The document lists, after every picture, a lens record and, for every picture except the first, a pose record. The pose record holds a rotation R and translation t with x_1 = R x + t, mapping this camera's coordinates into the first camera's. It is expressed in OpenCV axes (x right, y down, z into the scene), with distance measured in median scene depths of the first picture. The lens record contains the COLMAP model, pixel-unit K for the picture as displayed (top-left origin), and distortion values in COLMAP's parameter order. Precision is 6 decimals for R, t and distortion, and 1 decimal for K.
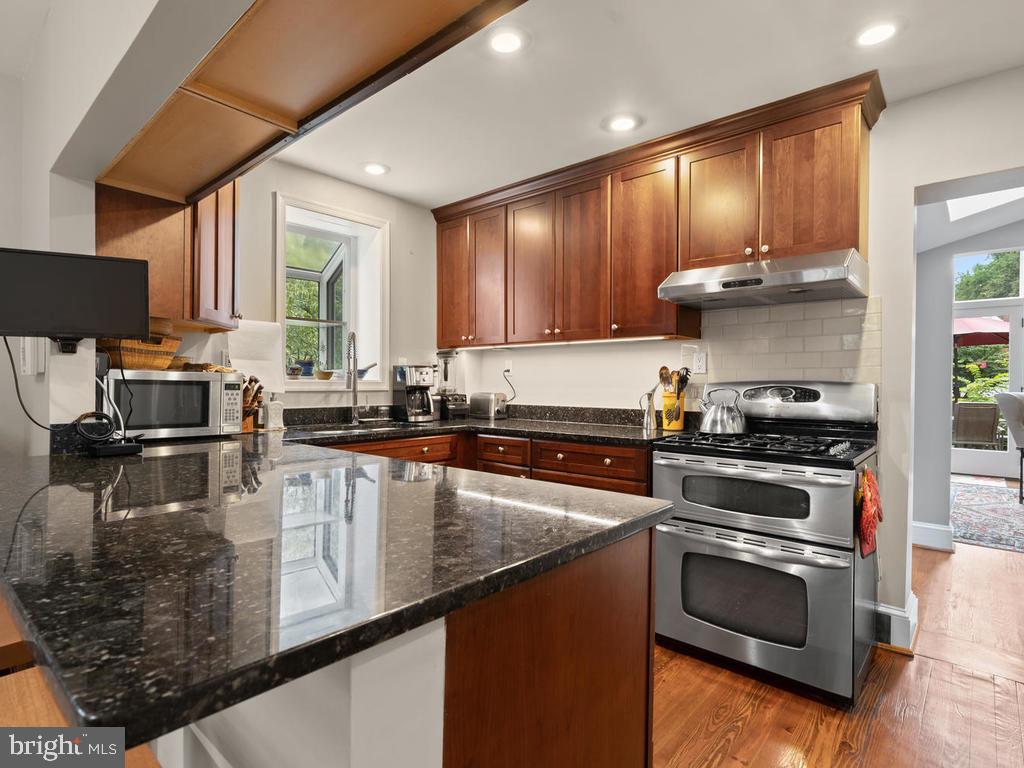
lens RADIAL K [[532.6, 0, 502.1], [0, 532.6, 380.8], [0, 0, 1]] dist [-0.001338, 0.002832]
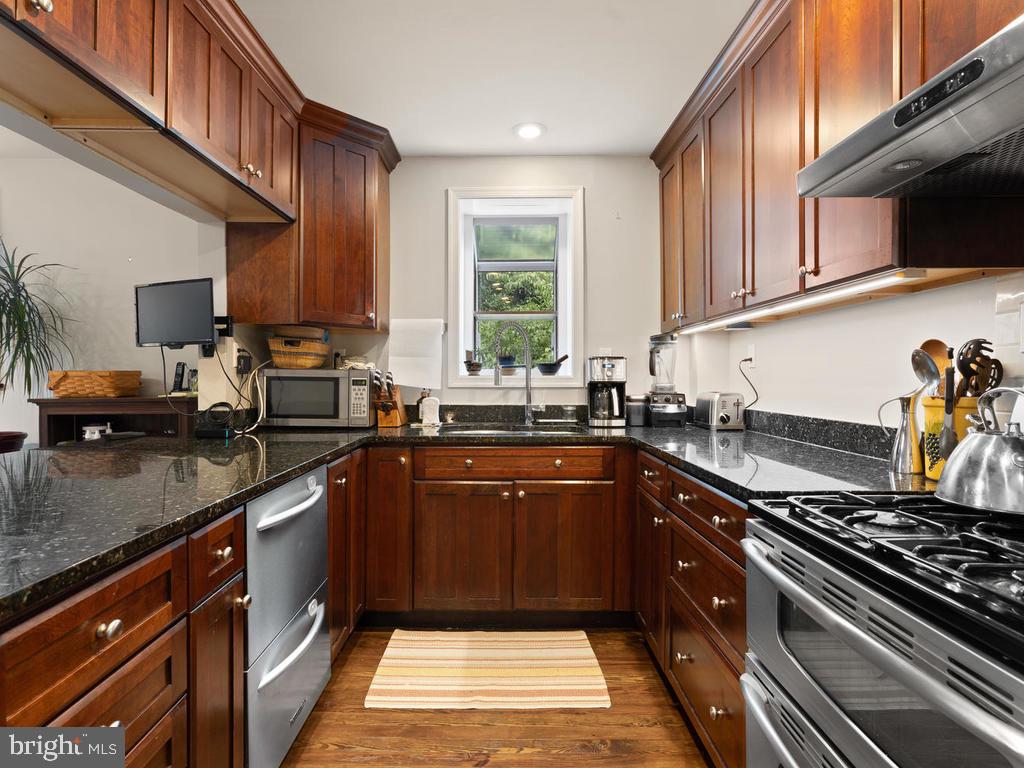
lens RADIAL K [[532.6, 0, 495.4], [0, 532.6, 376.3], [0, 0, 1]] dist [-0.001338, 0.002832]
pose [[0.665629, -0.007117, -0.746249, 0.381985], [0.006973, 0.999970, -0.003317, 0.003145], [0.746251, -0.002996, 0.665658, 0.397169]]
